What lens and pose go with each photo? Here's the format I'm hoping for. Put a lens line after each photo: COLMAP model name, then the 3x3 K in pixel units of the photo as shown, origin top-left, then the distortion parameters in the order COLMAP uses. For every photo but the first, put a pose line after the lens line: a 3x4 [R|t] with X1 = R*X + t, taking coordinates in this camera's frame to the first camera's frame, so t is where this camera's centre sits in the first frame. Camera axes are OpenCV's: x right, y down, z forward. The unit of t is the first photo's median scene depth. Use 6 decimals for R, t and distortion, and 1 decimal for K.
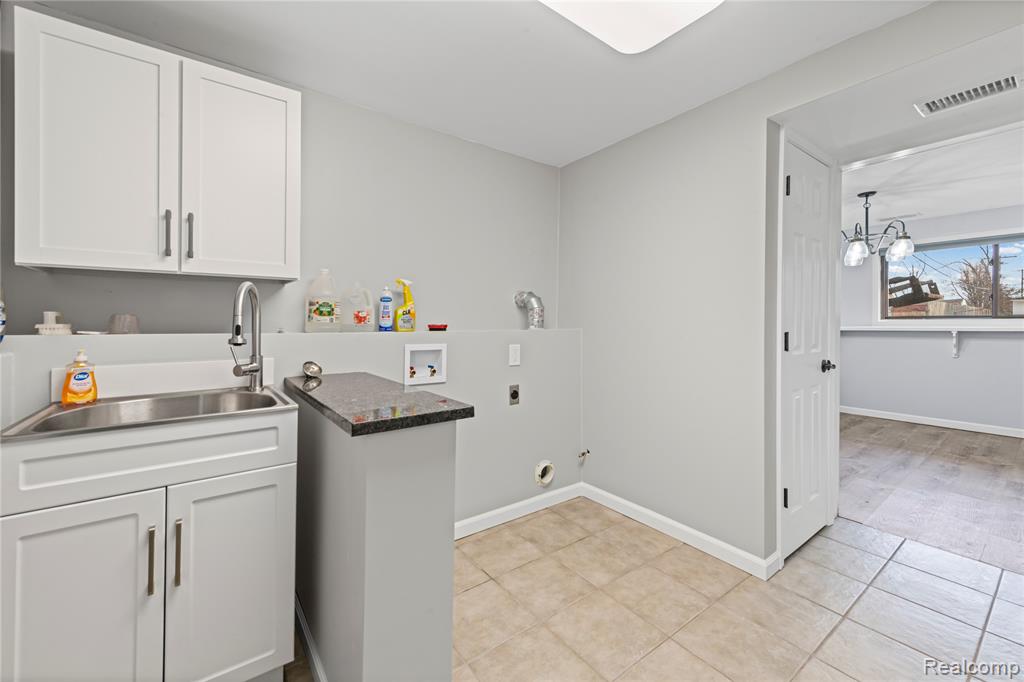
lens RADIAL K [[407.2, 0, 511.1], [0, 407.2, 333.1], [0, 0, 1]] dist [-0.000070, -0.000137]
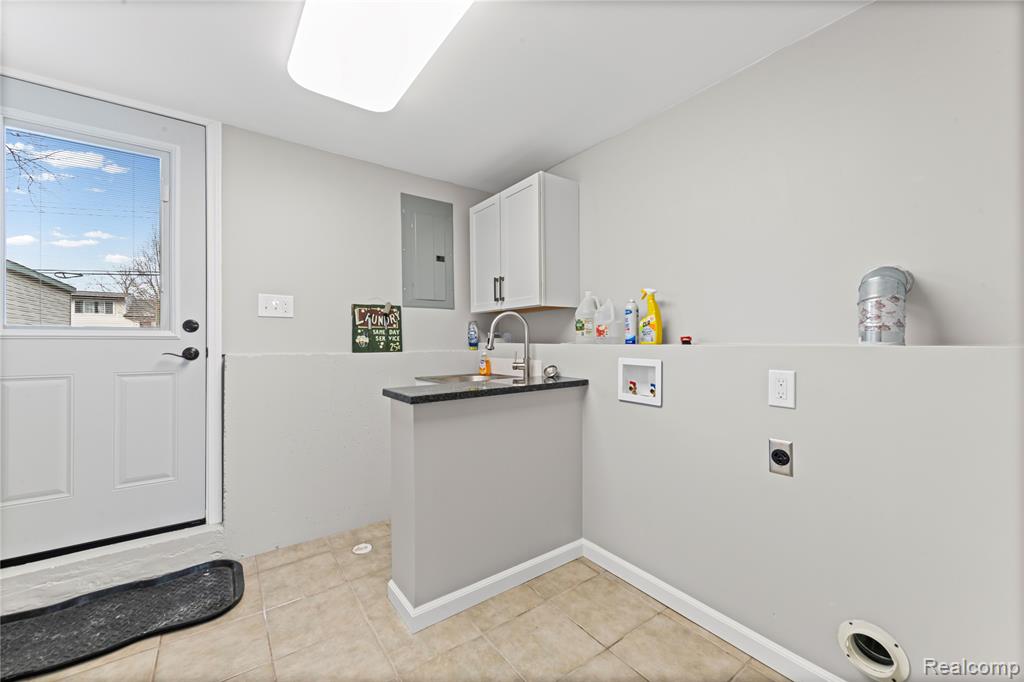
lens RADIAL K [[407.2, 0, 511.1], [0, 407.2, 333.1], [0, 0, 1]] dist [-0.000070, -0.000137]
pose [[-0.010401, -0.012553, -0.999867, 0.719562], [-0.015794, 0.999799, -0.012388, -0.014302], [0.999821, 0.015663, -0.010597, 0.744729]]
